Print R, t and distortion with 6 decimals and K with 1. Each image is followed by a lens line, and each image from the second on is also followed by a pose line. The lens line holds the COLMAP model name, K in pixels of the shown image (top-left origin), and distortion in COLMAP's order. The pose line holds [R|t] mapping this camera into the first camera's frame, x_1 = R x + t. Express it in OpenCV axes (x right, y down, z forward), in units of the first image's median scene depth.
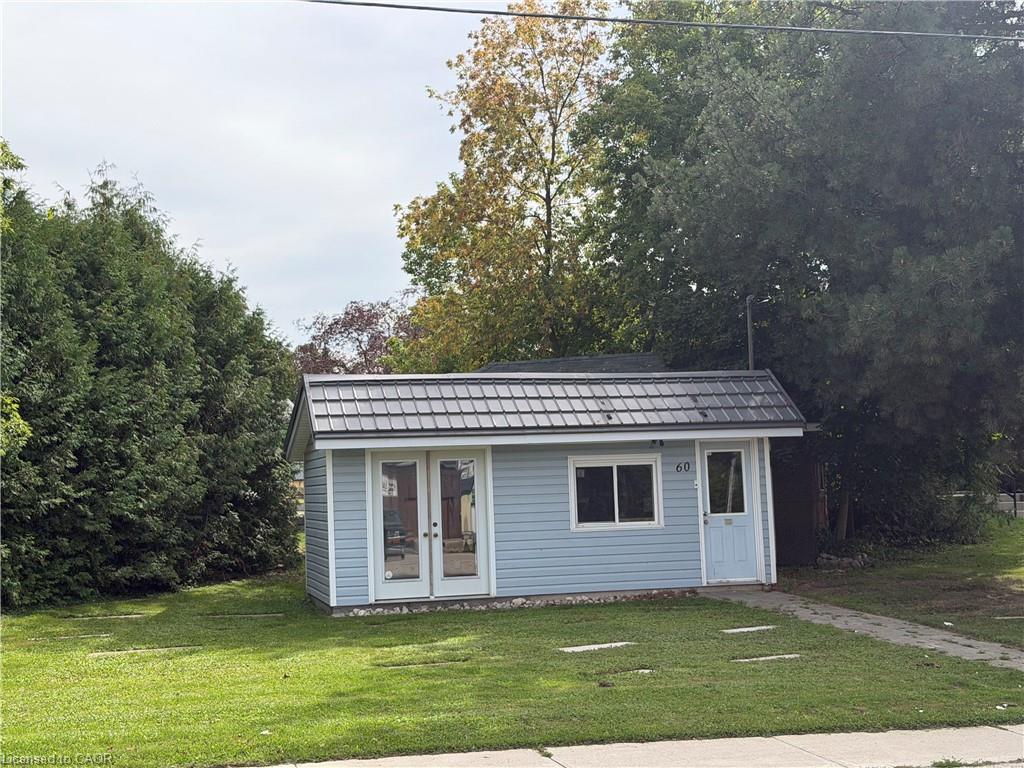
lens RADIAL K [[1421.5, 0, 512.0], [0, 1421.5, 384.0], [0, 0, 1]] dist [0.122992, -0.048939]
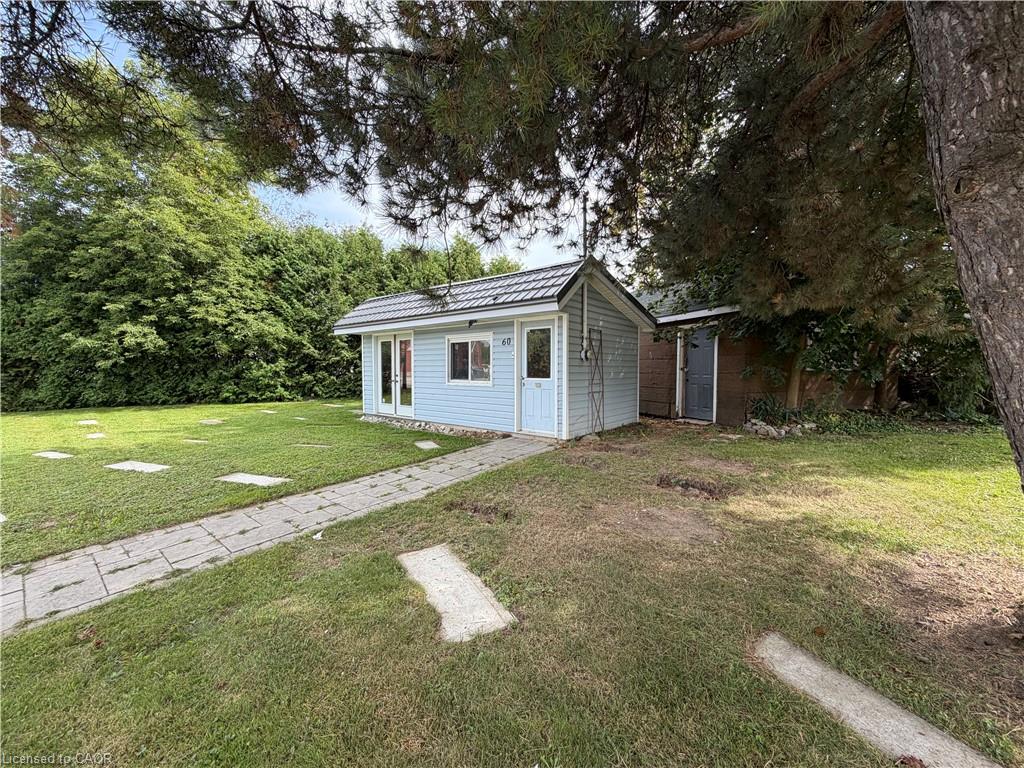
lens RADIAL K [[407.6, 0, 512.0], [0, 407.6, 384.0], [0, 0, 1]] dist [-0.000846, -0.000017]
pose [[0.591271, 0.066317, -0.803741, 0.431744], [0.042563, 0.992658, 0.113215, 0.055373], [0.805349, -0.101150, 0.584108, 0.788978]]
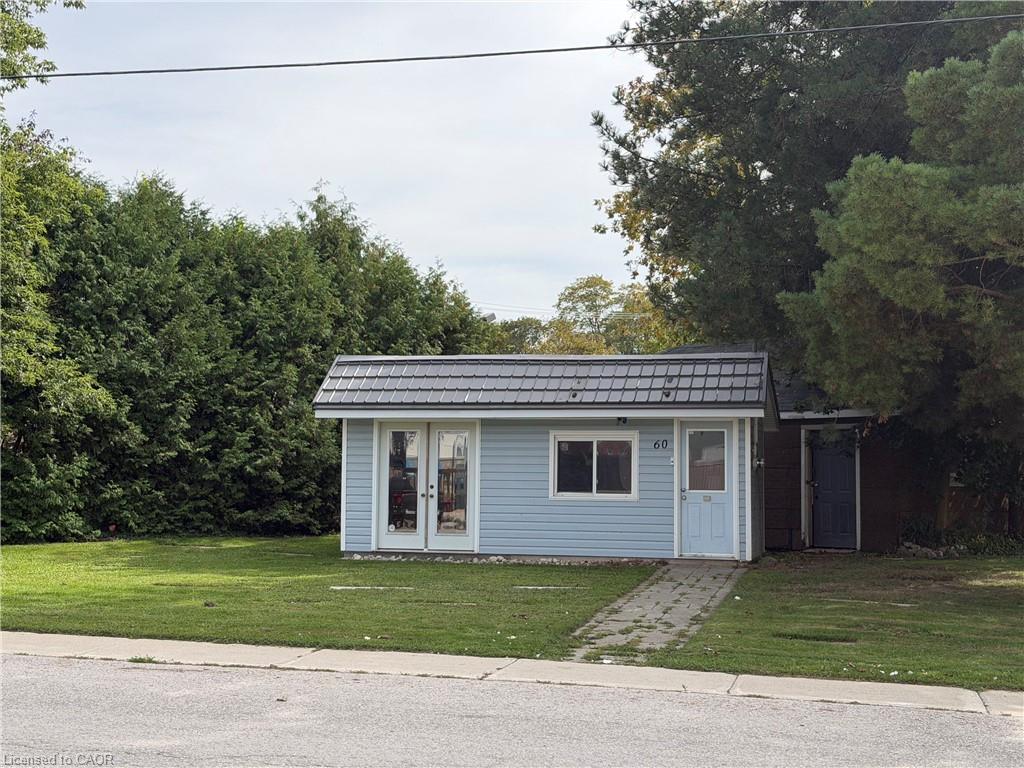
lens RADIAL K [[1421.5, 0, 512.0], [0, 1421.5, 384.0], [0, 0, 1]] dist [0.122992, -0.048939]
pose [[0.882530, 0.011800, -0.470108, 0.522343], [-0.006279, 0.999892, 0.013311, 0.000424], [0.470214, -0.008795, 0.882509, 0.020530]]
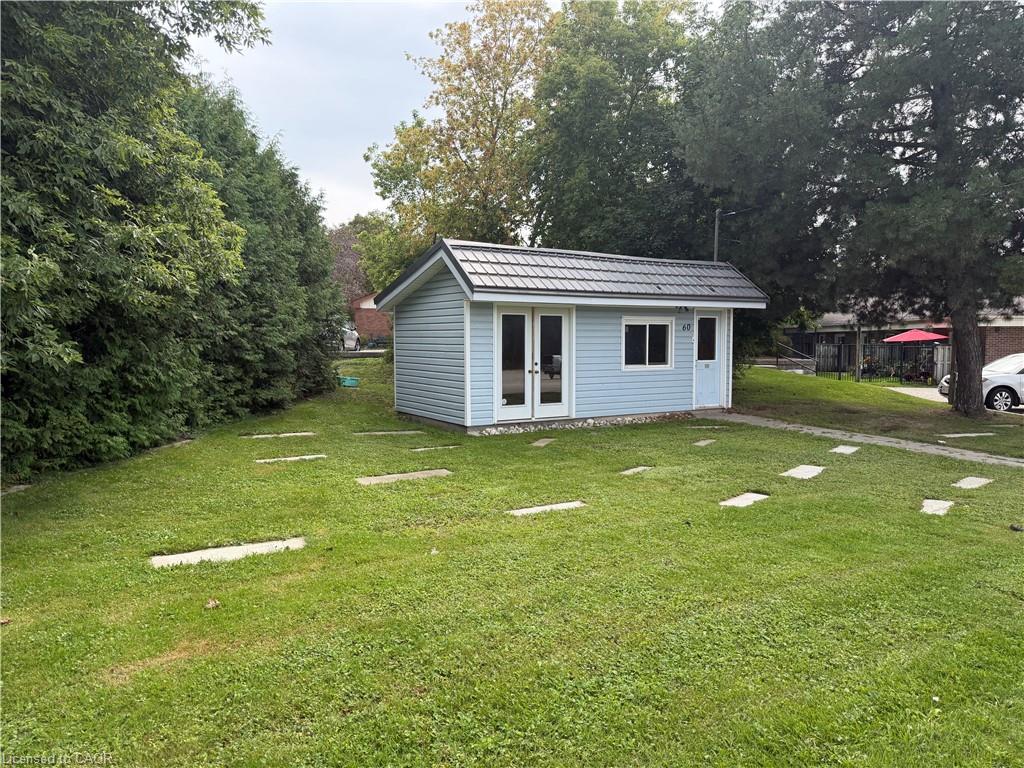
lens RADIAL K [[753.7, 0, 512.0], [0, 753.7, 384.0], [0, 0, 1]] dist [0.067300, -0.000135]
pose [[0.948094, 0.016458, 0.317563, -0.283854], [-0.057869, 0.990913, 0.121416, 0.033559], [-0.312679, -0.133491, 0.940432, 0.345241]]
